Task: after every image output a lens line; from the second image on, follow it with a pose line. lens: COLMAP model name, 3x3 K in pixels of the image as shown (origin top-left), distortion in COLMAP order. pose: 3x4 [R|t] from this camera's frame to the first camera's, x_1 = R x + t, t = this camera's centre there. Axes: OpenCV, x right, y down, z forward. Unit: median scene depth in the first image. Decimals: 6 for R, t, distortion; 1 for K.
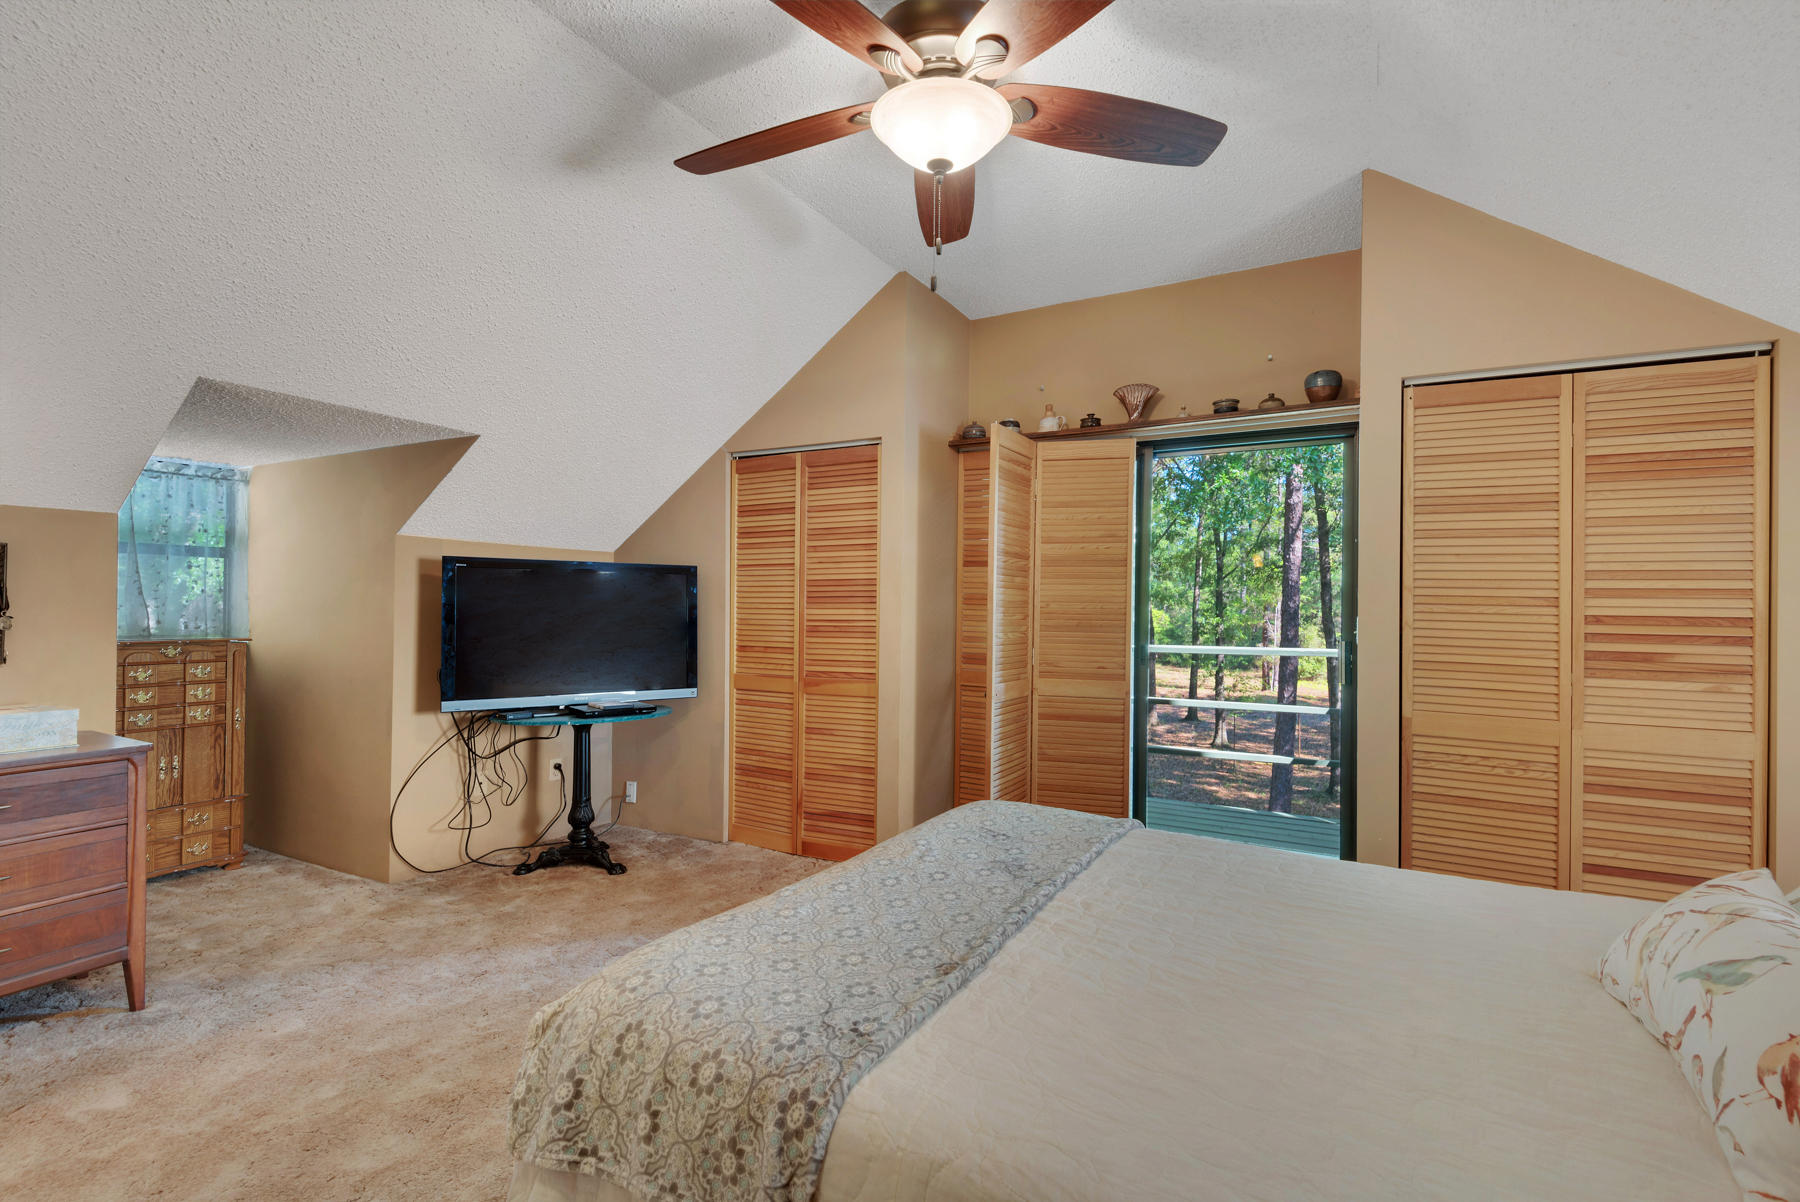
lens RADIAL K [[812.8, 0, 906.1], [0, 812.8, 606.2], [0, 0, 1]] dist [0.010826, -0.005281]
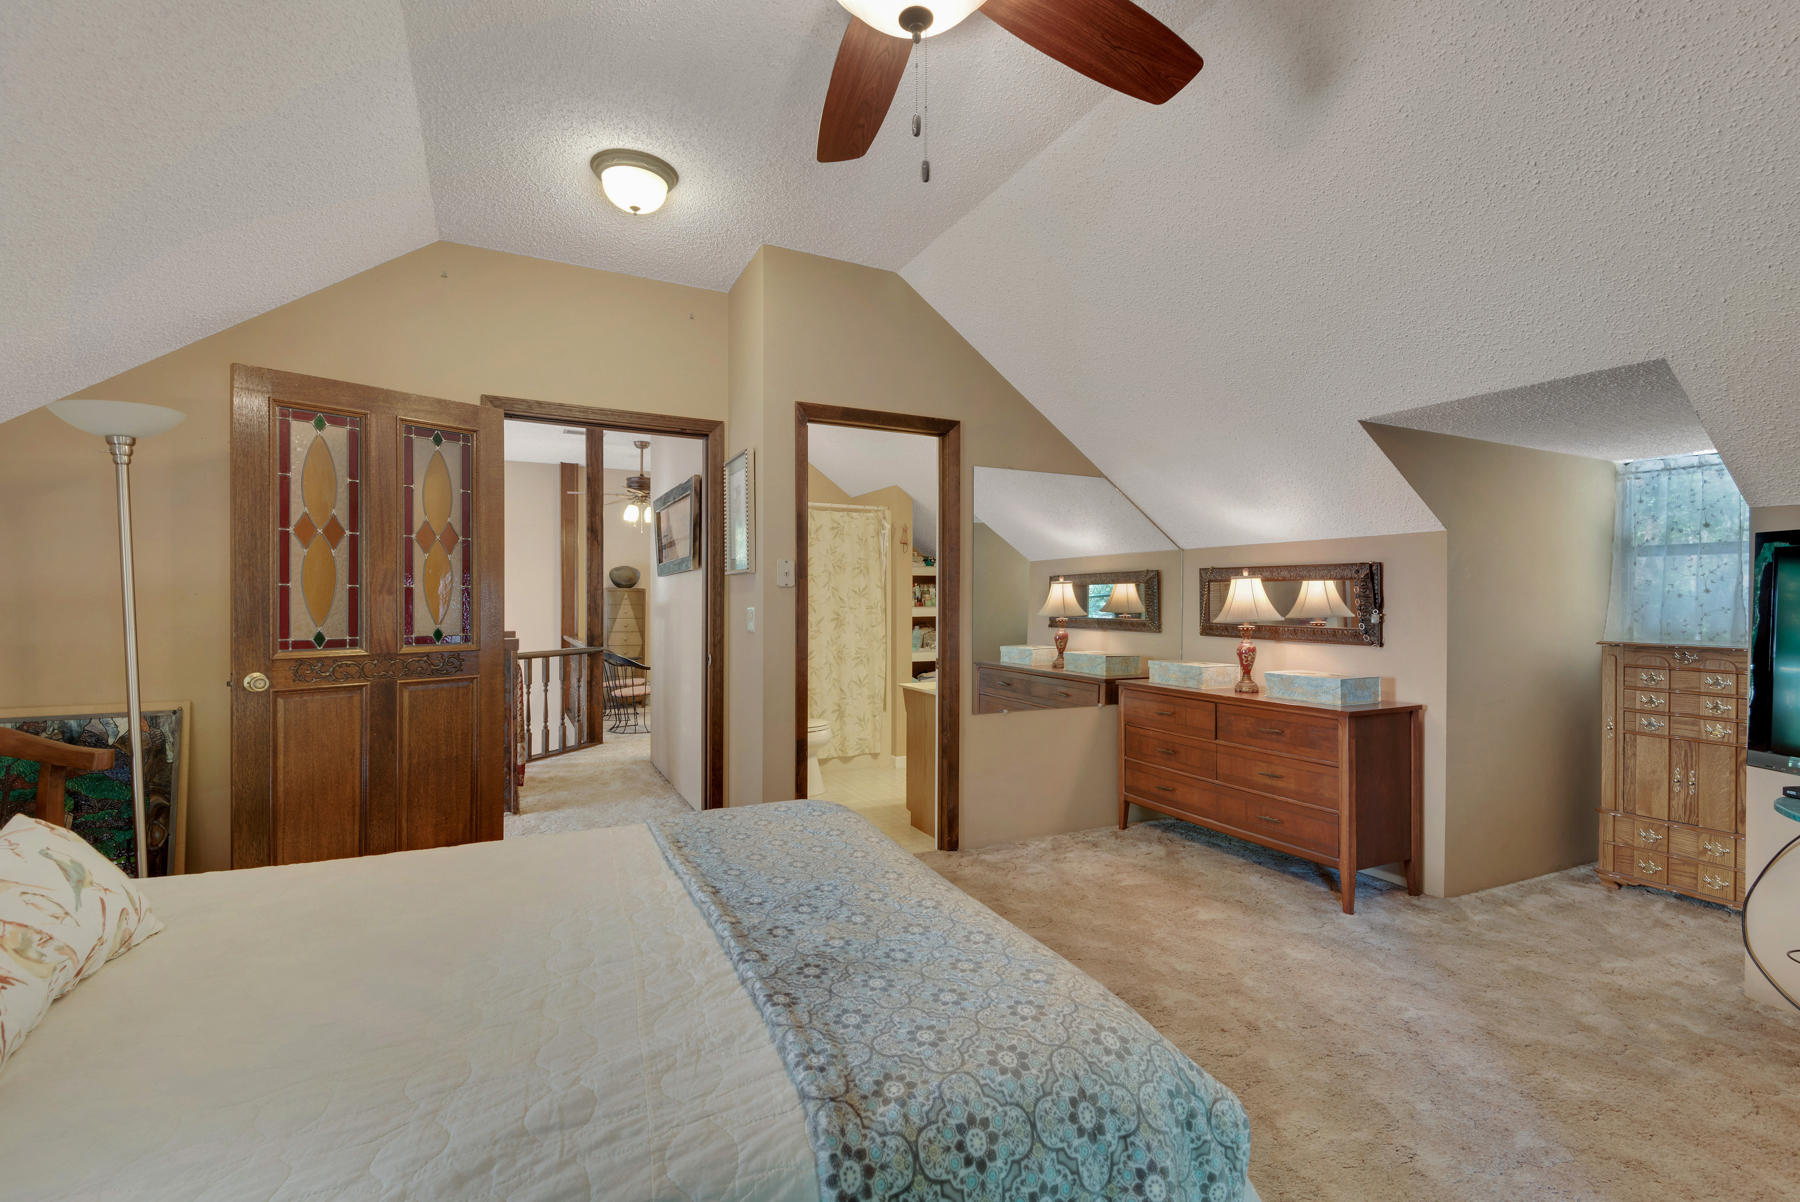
lens RADIAL K [[812.8, 0, 906.9], [0, 812.8, 607.5], [0, 0, 1]] dist [0.010826, -0.005281]
pose [[-0.590180, -0.011364, -0.807191, 0.519332], [-0.004123, 0.999930, -0.011063, 0.017984], [0.807261, -0.003201, -0.590186, 1.147035]]
